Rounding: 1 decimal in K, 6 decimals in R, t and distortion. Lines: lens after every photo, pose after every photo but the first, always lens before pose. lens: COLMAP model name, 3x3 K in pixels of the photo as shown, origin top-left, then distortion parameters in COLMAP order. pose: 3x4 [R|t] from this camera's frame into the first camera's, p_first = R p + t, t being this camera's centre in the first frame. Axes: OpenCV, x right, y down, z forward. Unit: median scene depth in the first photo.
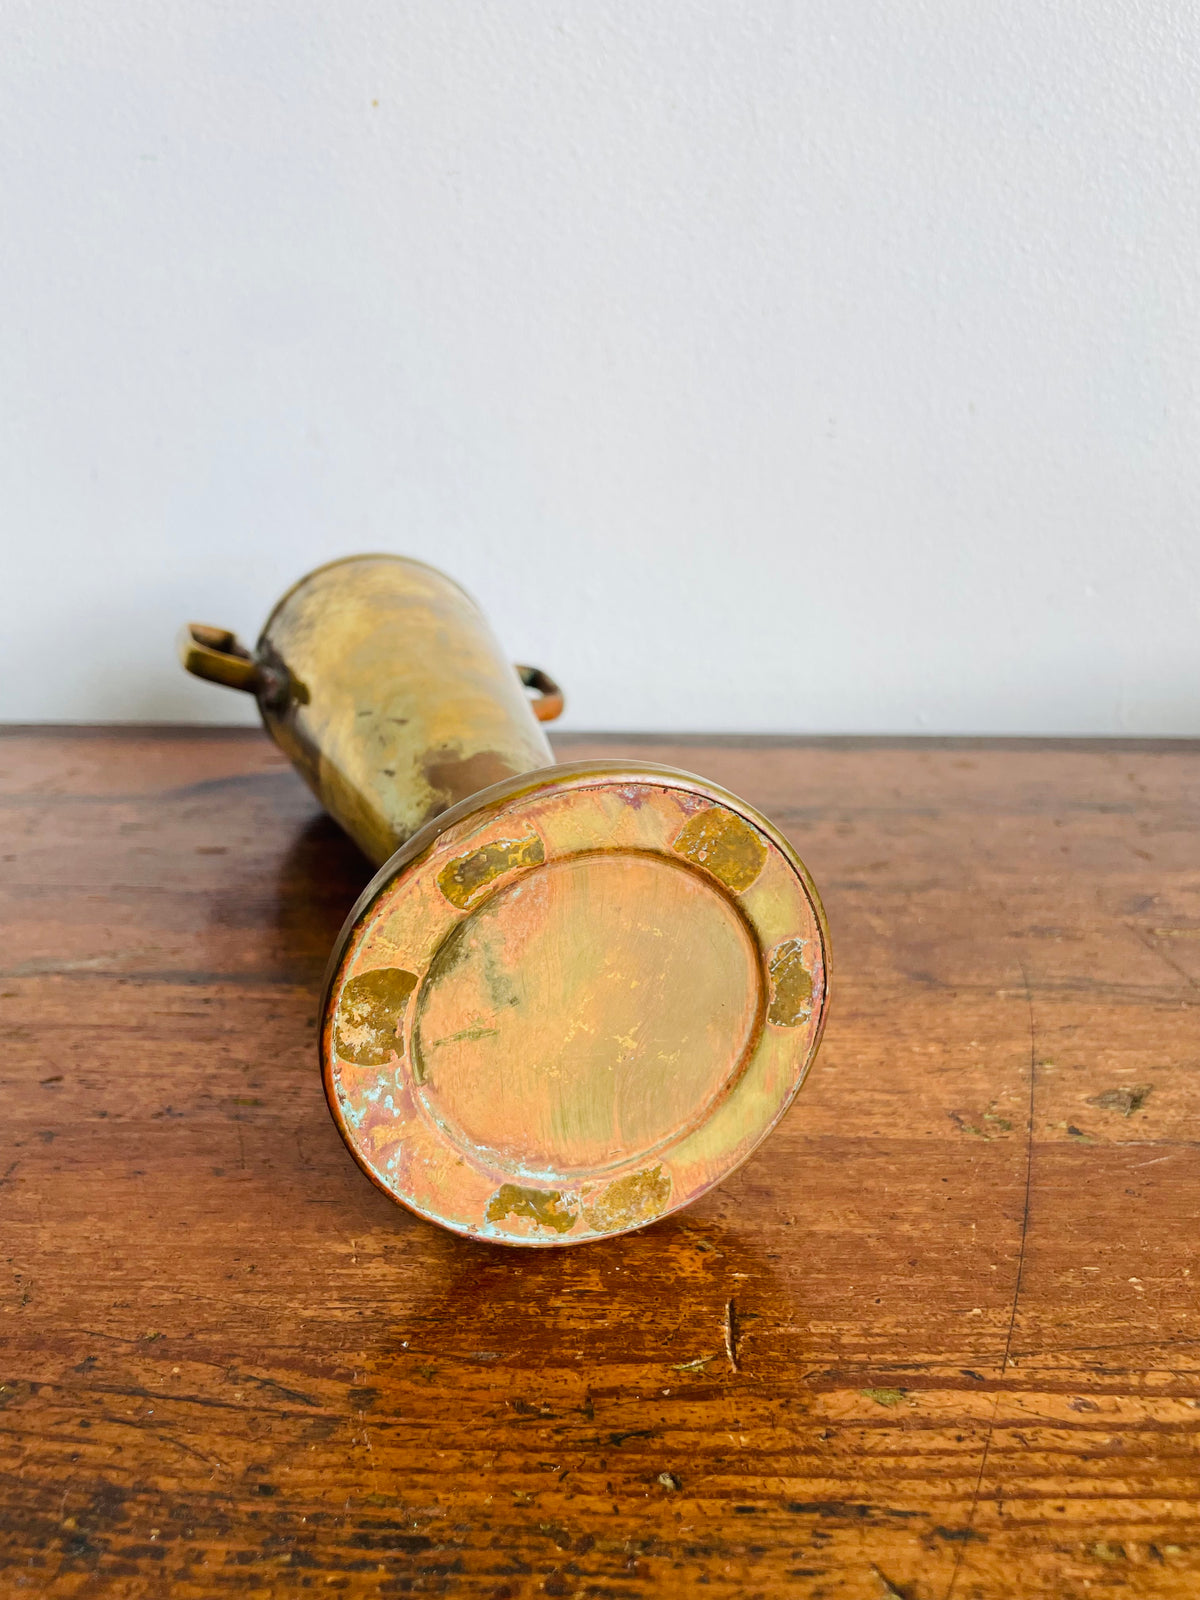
lens RADIAL K [[1255.4, 0, 605.6], [0, 1255.4, 832.3], [0, 0, 1]] dist [0.045181, -0.095703]
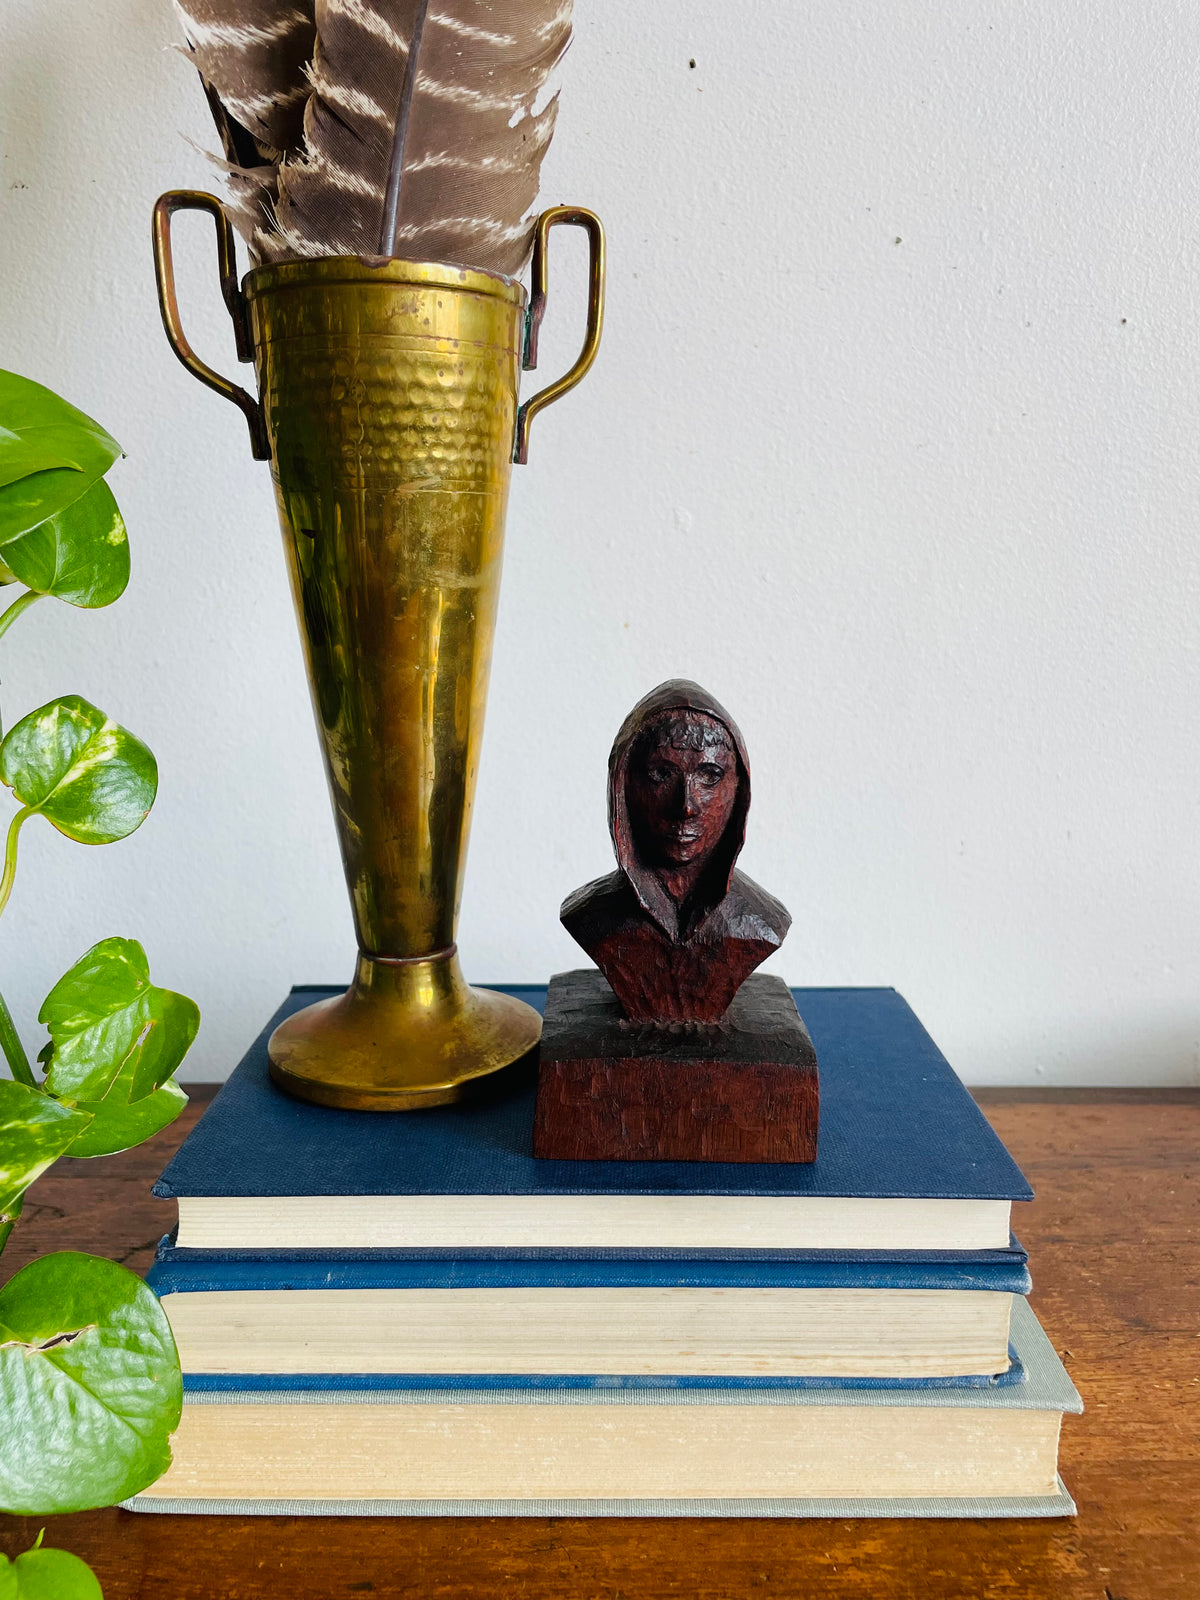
lens RADIAL K [[1255.4, 0, 595.8], [0, 1255.4, 797.9], [0, 0, 1]] dist [0.045181, -0.095703]
pose [[0.999295, -0.001803, 0.037508, -0.366498], [0.009681, 0.977454, -0.210925, -0.150535], [-0.036282, 0.211139, 0.976782, -0.393798]]
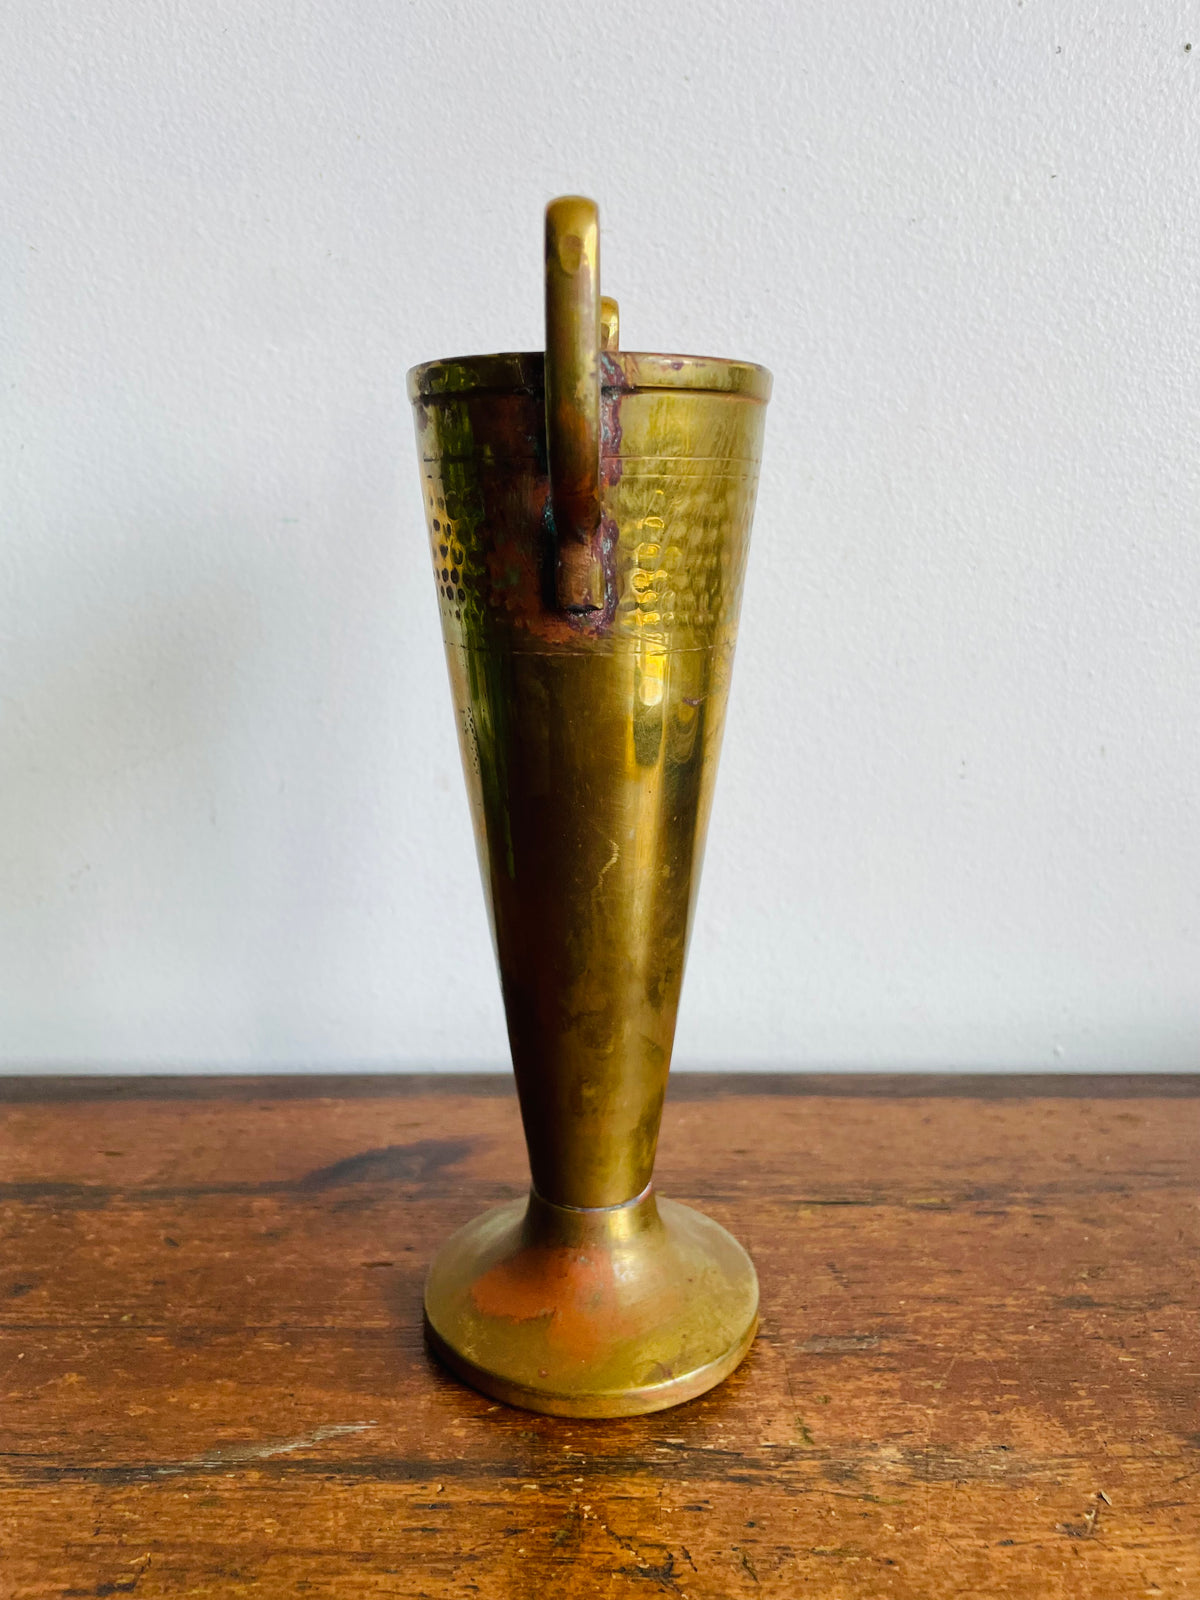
lens RADIAL K [[1255.4, 0, 604.8], [0, 1255.4, 825.1], [0, 0, 1]] dist [0.045181, -0.095703]
pose [[0.999311, -0.010369, 0.035642, -0.210200], [0.015510, 0.988996, -0.147130, -0.199954], [-0.033725, 0.147581, 0.988475, 0.041336]]
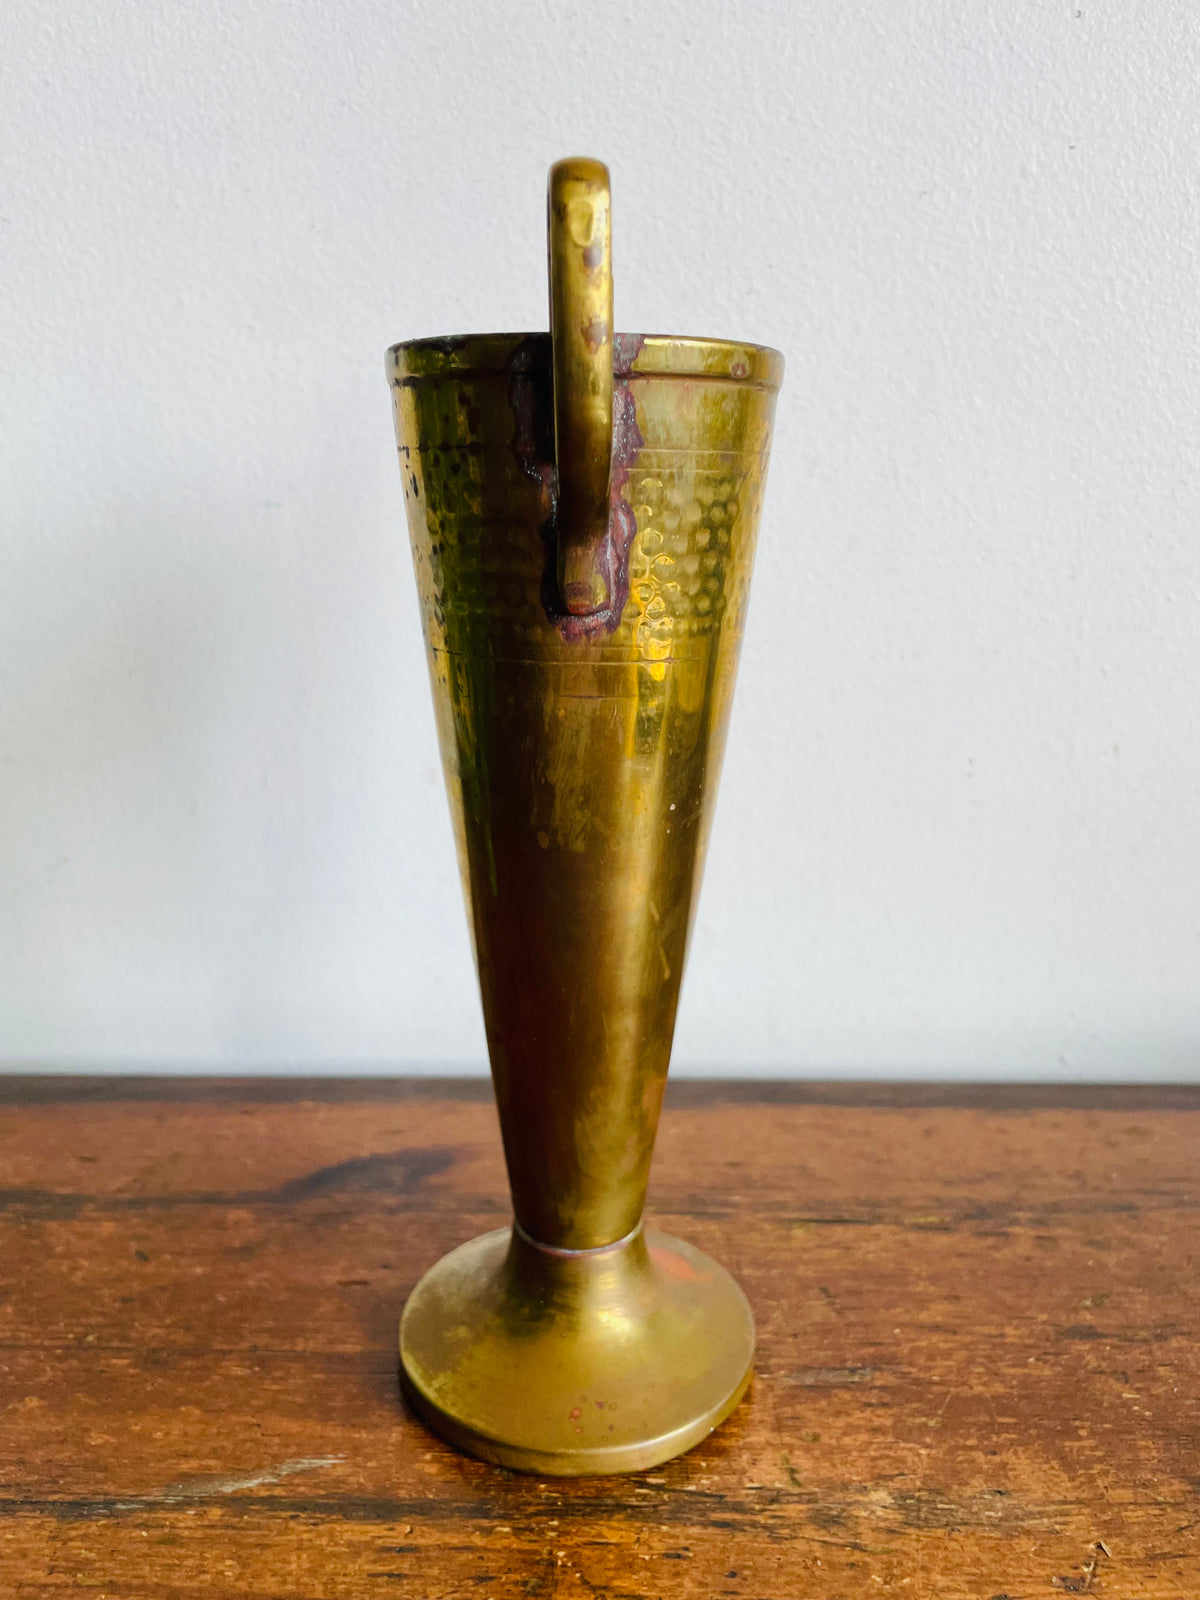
lens RADIAL K [[1255.4, 0, 601.1], [0, 1255.4, 826.9], [0, 0, 1]] dist [0.045181, -0.095703]
pose [[0.999665, -0.003324, 0.025665, -0.190239], [0.006564, 0.991856, -0.127192, -0.230802], [-0.025033, 0.127318, 0.991546, 0.085297]]
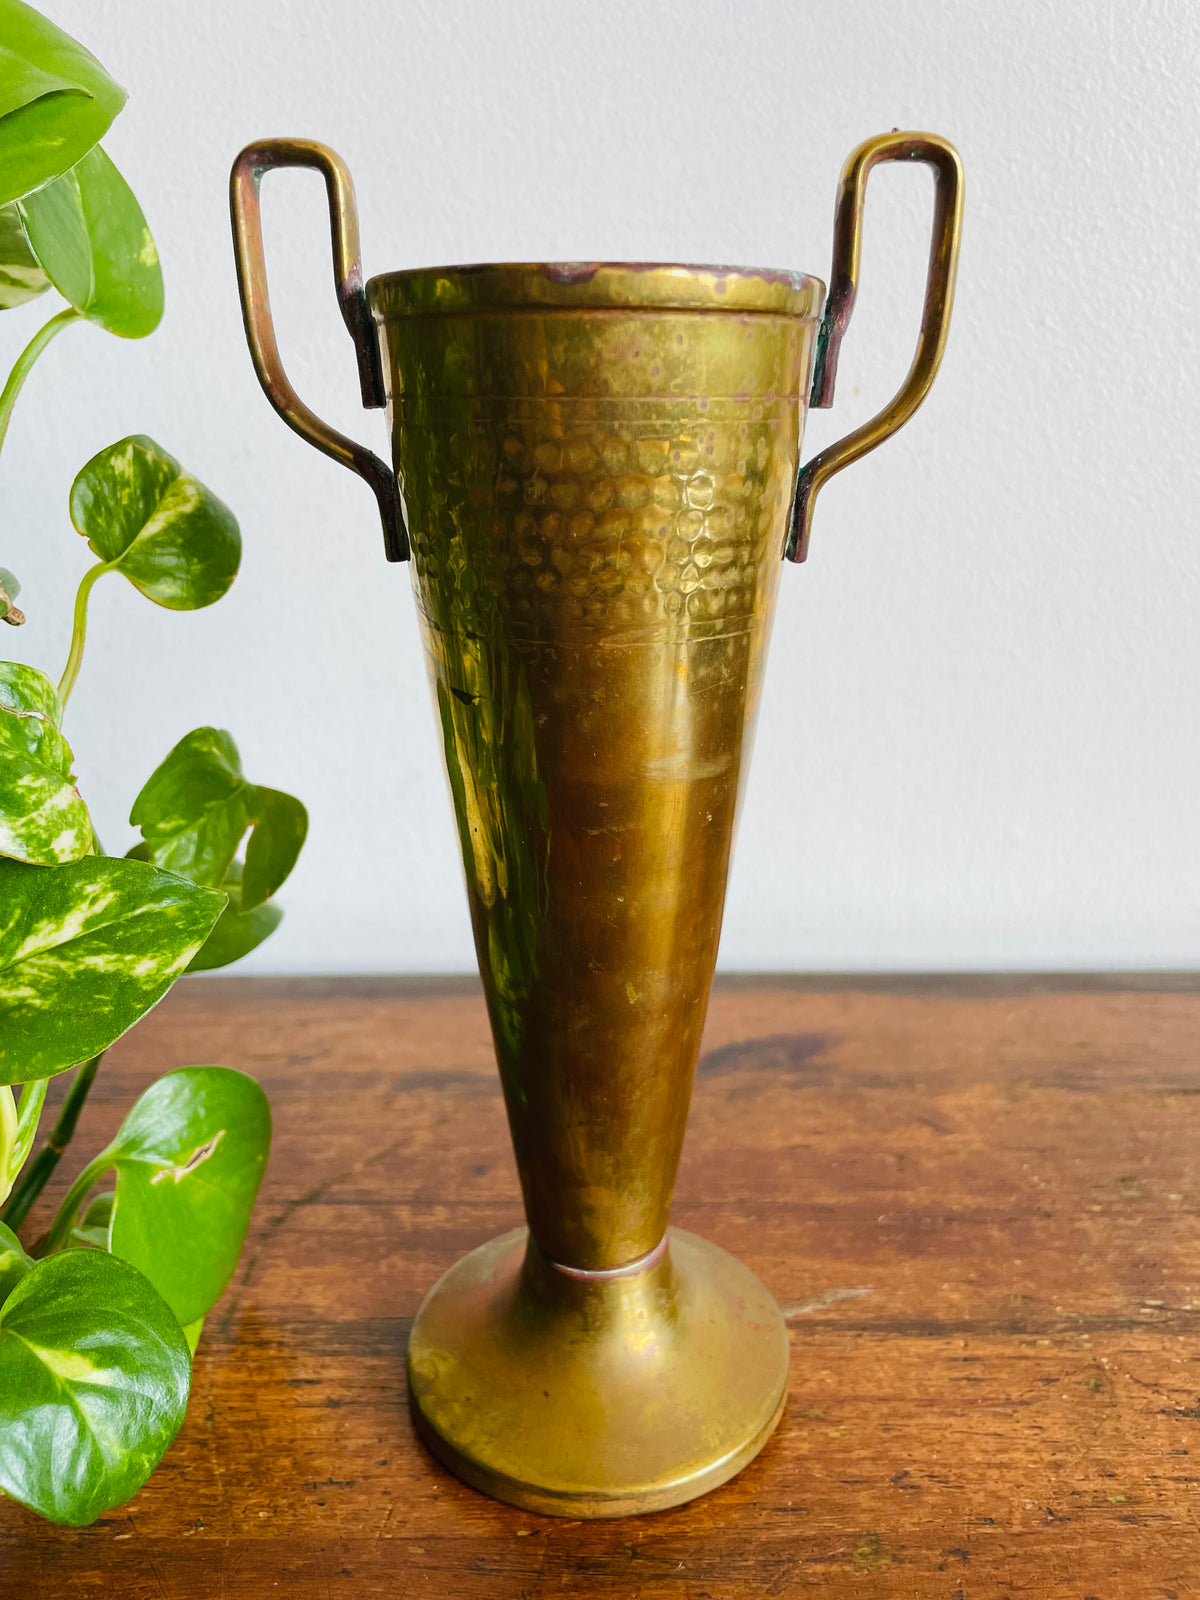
lens RADIAL K [[1255.4, 0, 587.1], [0, 1255.4, 813.9], [0, 0, 1]] dist [0.045181, -0.095703]
pose [[0.999587, -0.016161, 0.023763, -0.598800], [0.017897, 0.997040, -0.074771, -0.213647], [-0.022485, 0.075165, 0.996918, -0.010749]]
